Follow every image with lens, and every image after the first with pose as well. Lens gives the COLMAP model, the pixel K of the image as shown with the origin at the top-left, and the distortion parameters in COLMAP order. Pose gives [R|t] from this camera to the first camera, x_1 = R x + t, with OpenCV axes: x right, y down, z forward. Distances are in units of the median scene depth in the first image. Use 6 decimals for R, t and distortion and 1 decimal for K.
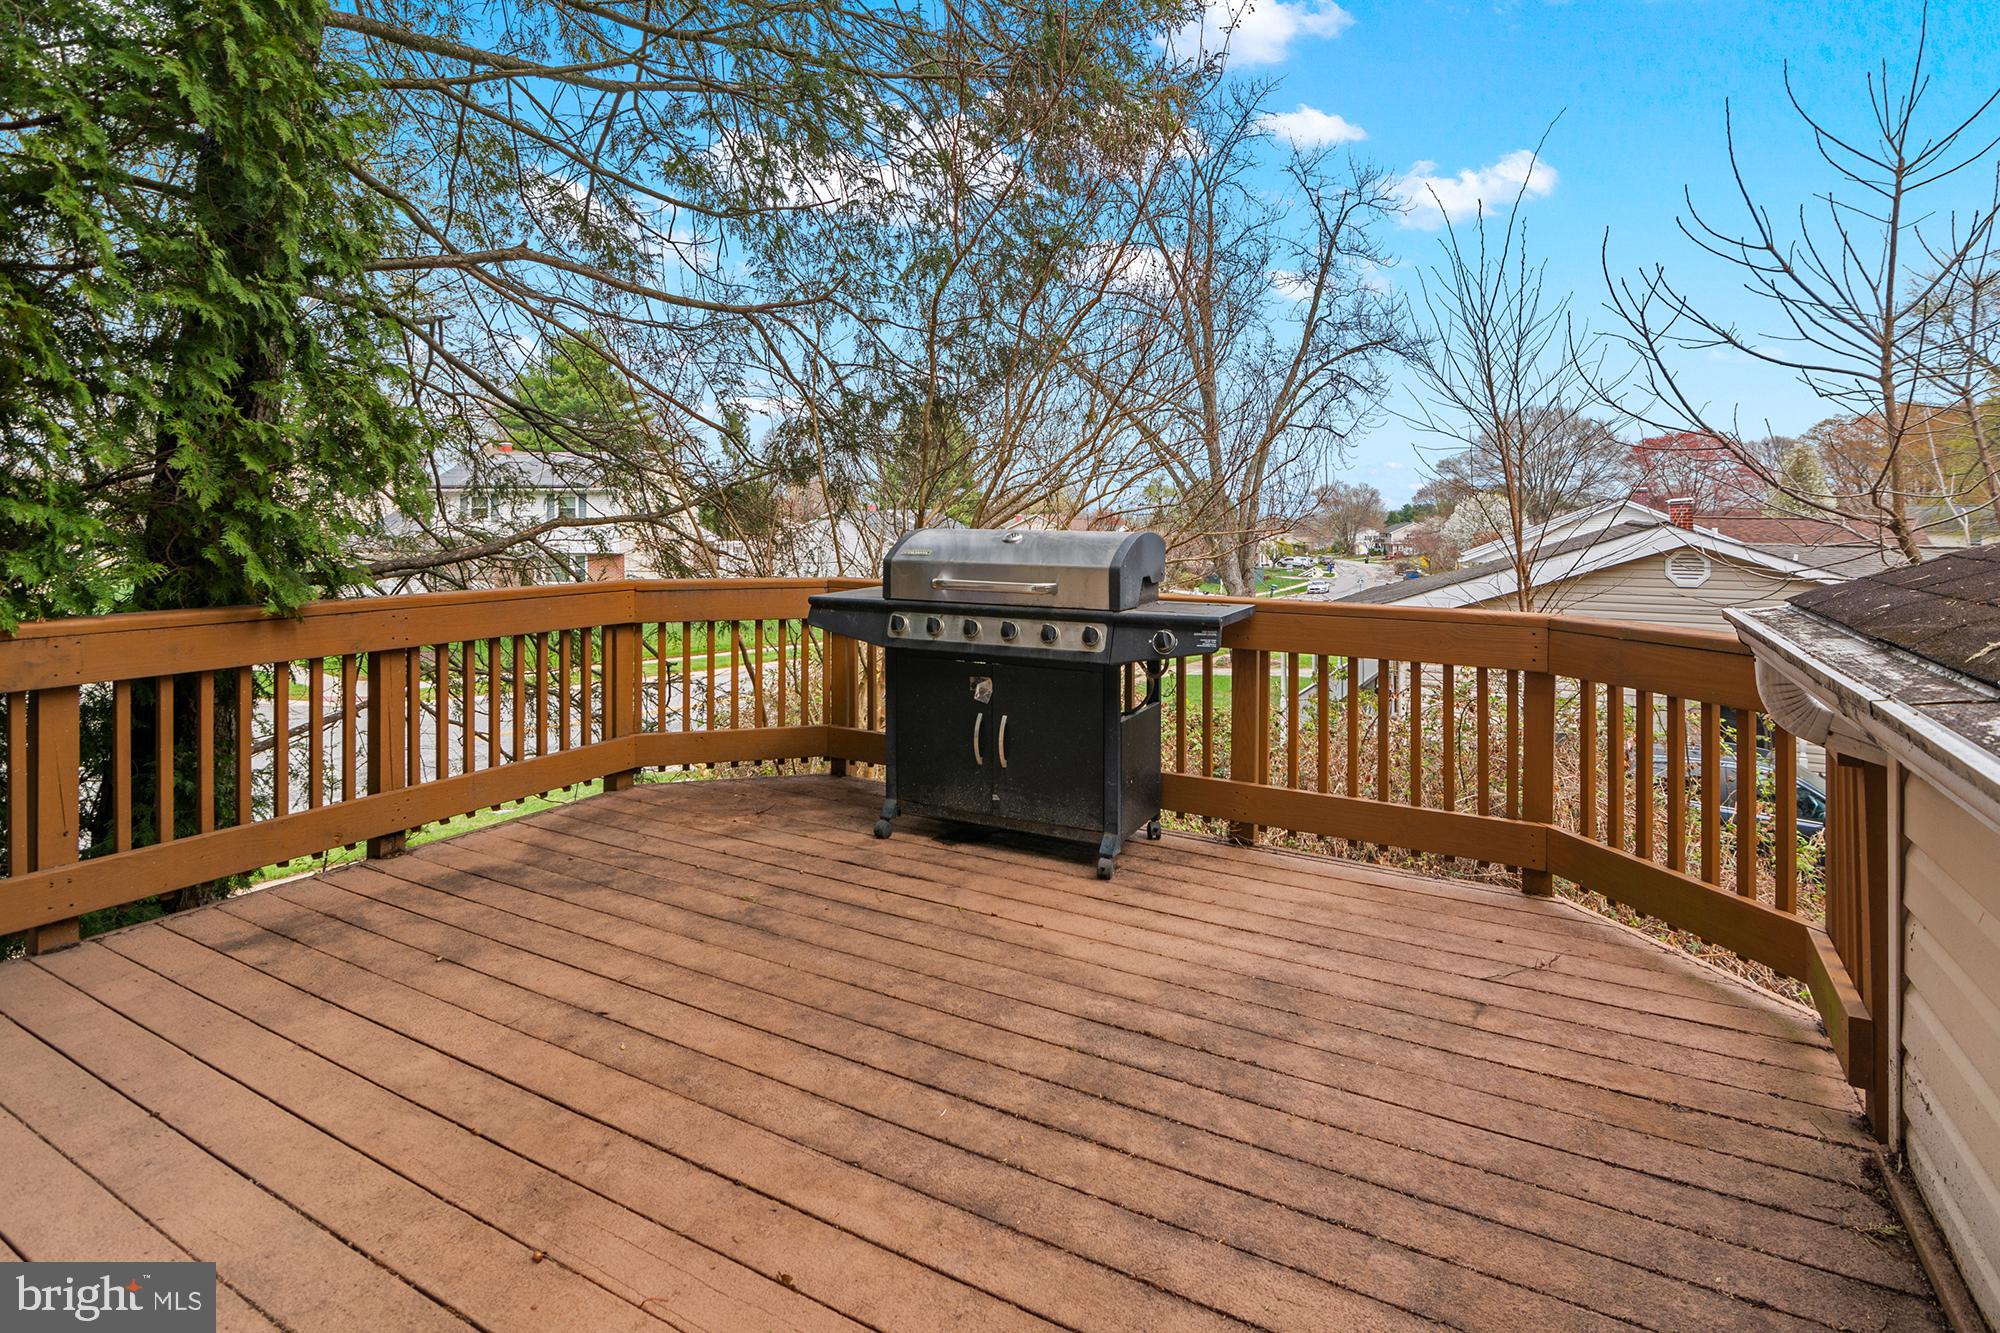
lens RADIAL K [[1008.9, 0, 1004.9], [0, 1008.9, 583.7], [0, 0, 1]] dist [-0.002301, -0.008506]
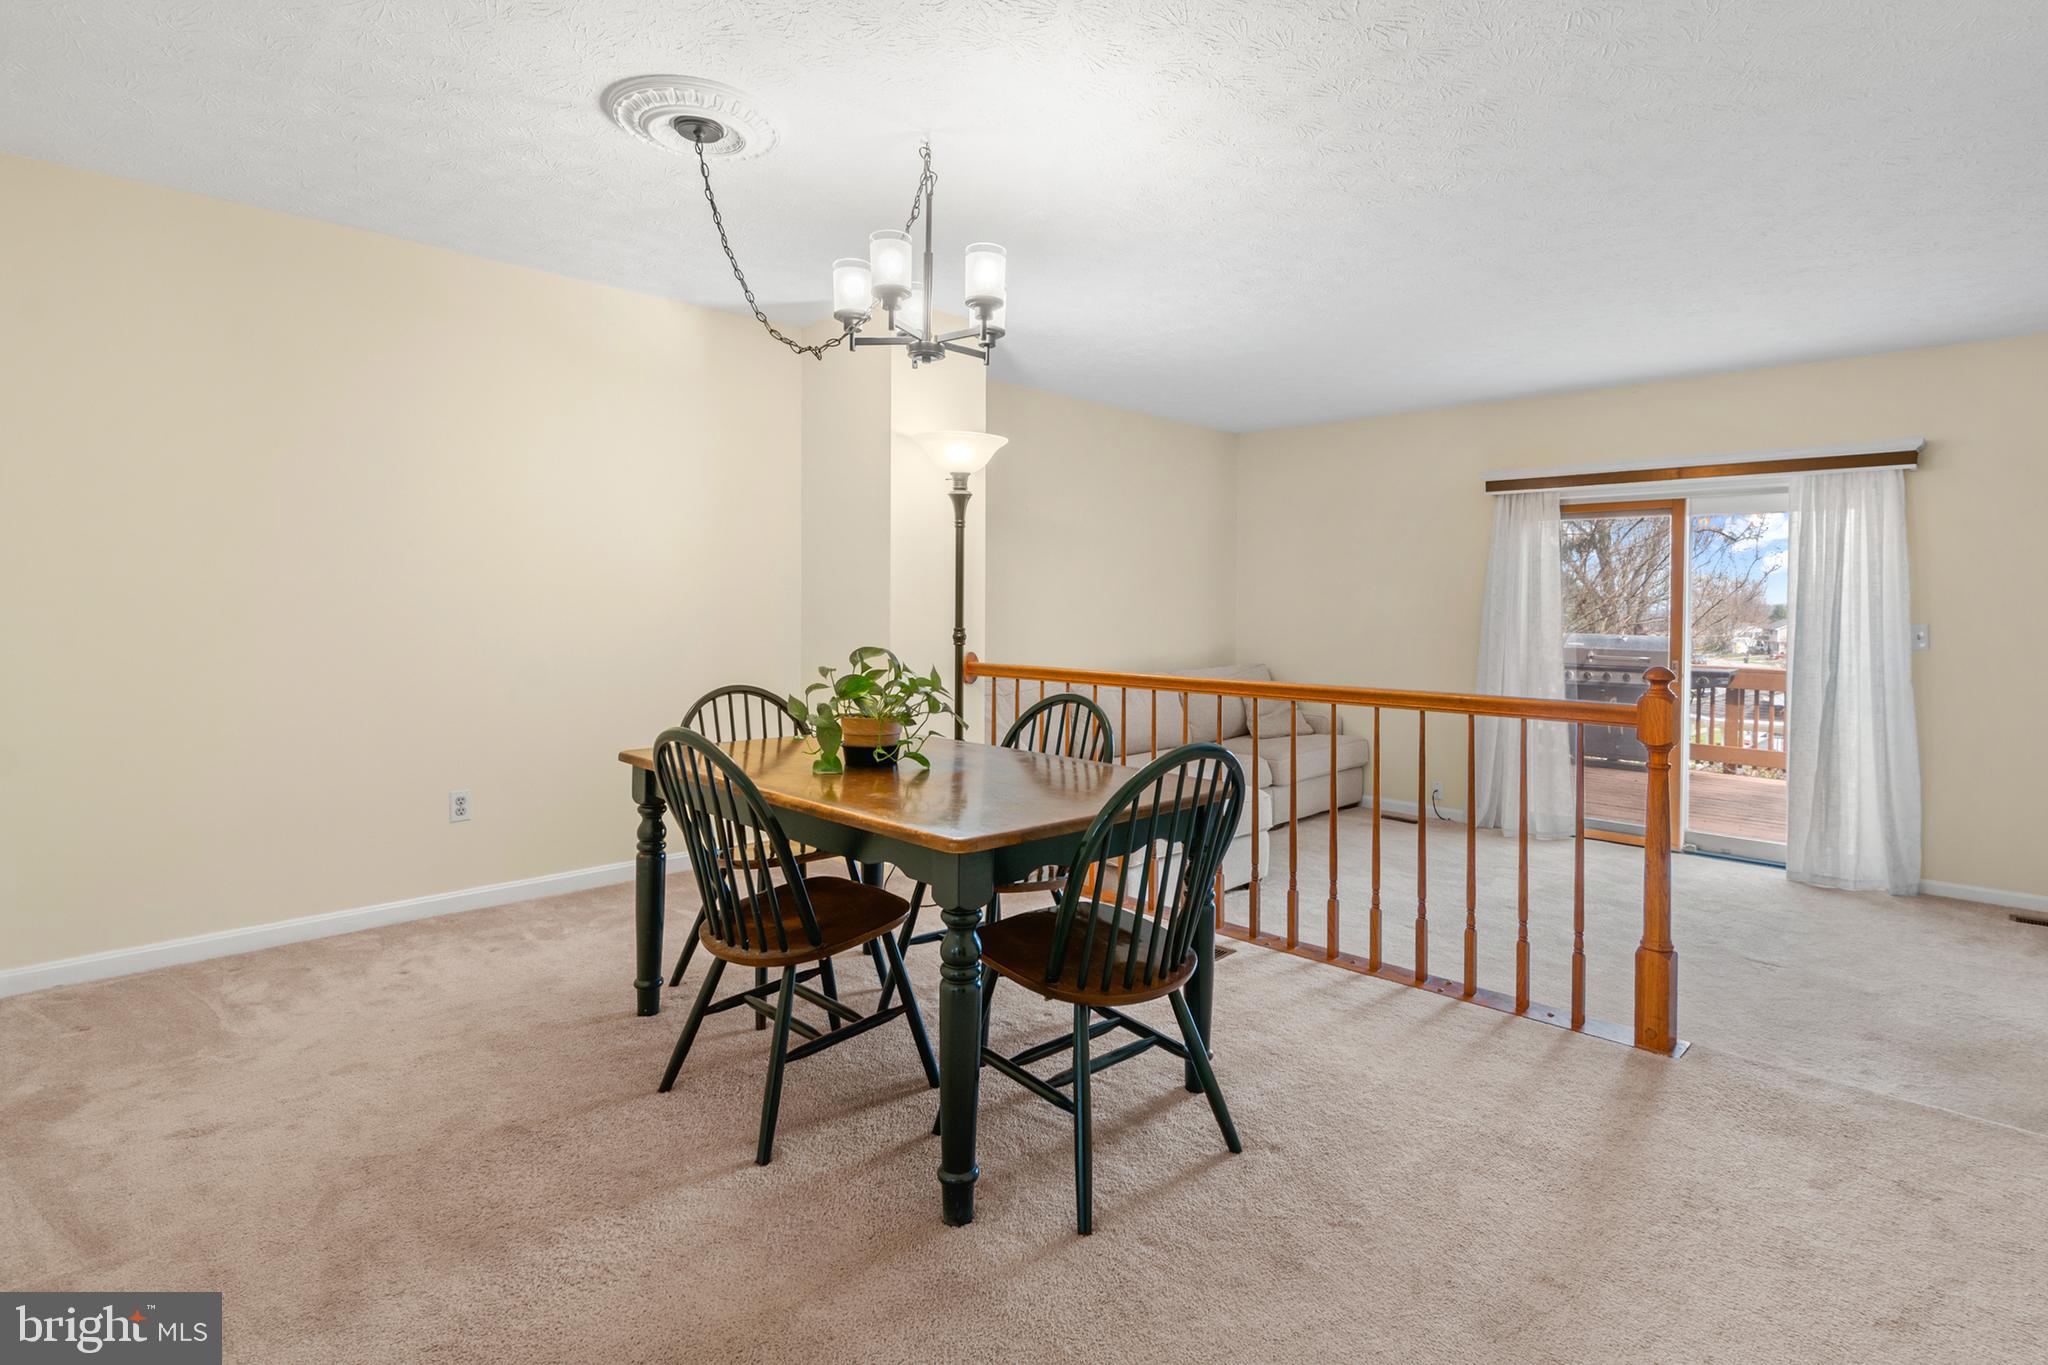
lens RADIAL K [[1027.9, 0, 1070.0], [0, 1027.9, 608.0], [0, 0, 1]] dist [0.000209, -0.008527]
pose [[0.971713, 0.014418, -0.235723, -0.723041], [-0.028798, 0.997920, -0.057676, 0.060782], [0.234401, 0.062833, 0.970107, -1.756423]]
